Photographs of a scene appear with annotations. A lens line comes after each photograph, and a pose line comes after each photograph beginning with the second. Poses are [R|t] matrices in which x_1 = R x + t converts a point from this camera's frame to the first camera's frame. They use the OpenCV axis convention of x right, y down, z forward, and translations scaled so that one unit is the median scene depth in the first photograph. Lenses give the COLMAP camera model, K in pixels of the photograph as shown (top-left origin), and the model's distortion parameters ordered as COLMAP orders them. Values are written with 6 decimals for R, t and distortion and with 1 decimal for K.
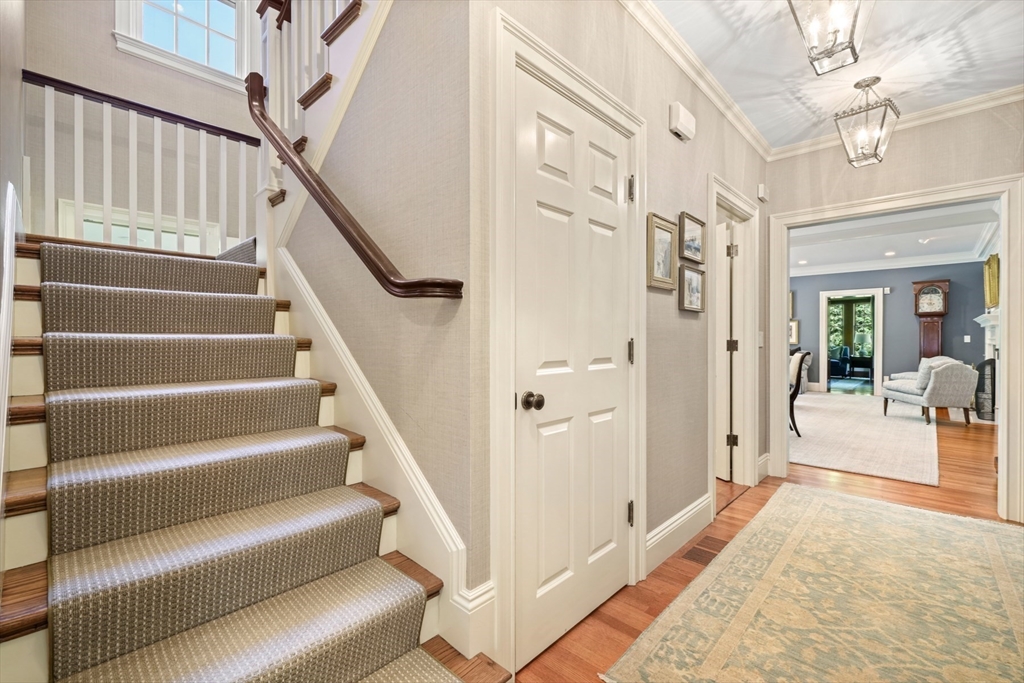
lens RADIAL K [[440.8, 0, 512.0], [0, 440.8, 341.5], [0, 0, 1]] dist [0.018368, 0.000056]
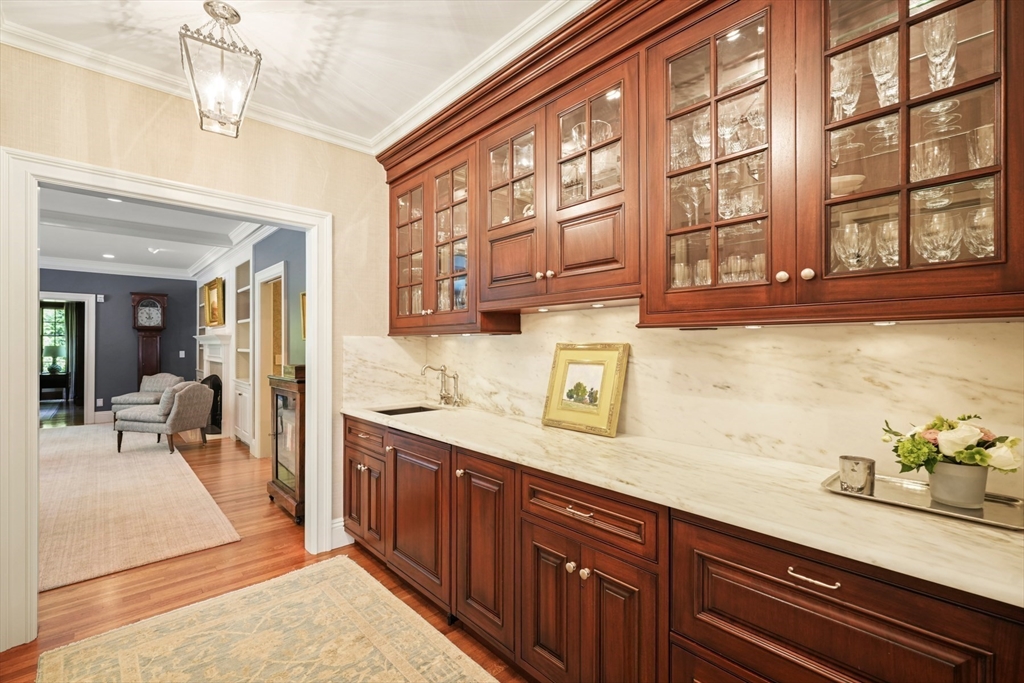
lens RADIAL K [[442.1, 0, 512.0], [0, 442.1, 341.5], [0, 0, 1]] dist [0.000304, -0.000042]
pose [[0.062014, 0.003087, 0.998070, 0.072111], [0.007684, 0.999964, -0.003571, -0.034363], [-0.998046, 0.007891, 0.061988, 0.252122]]
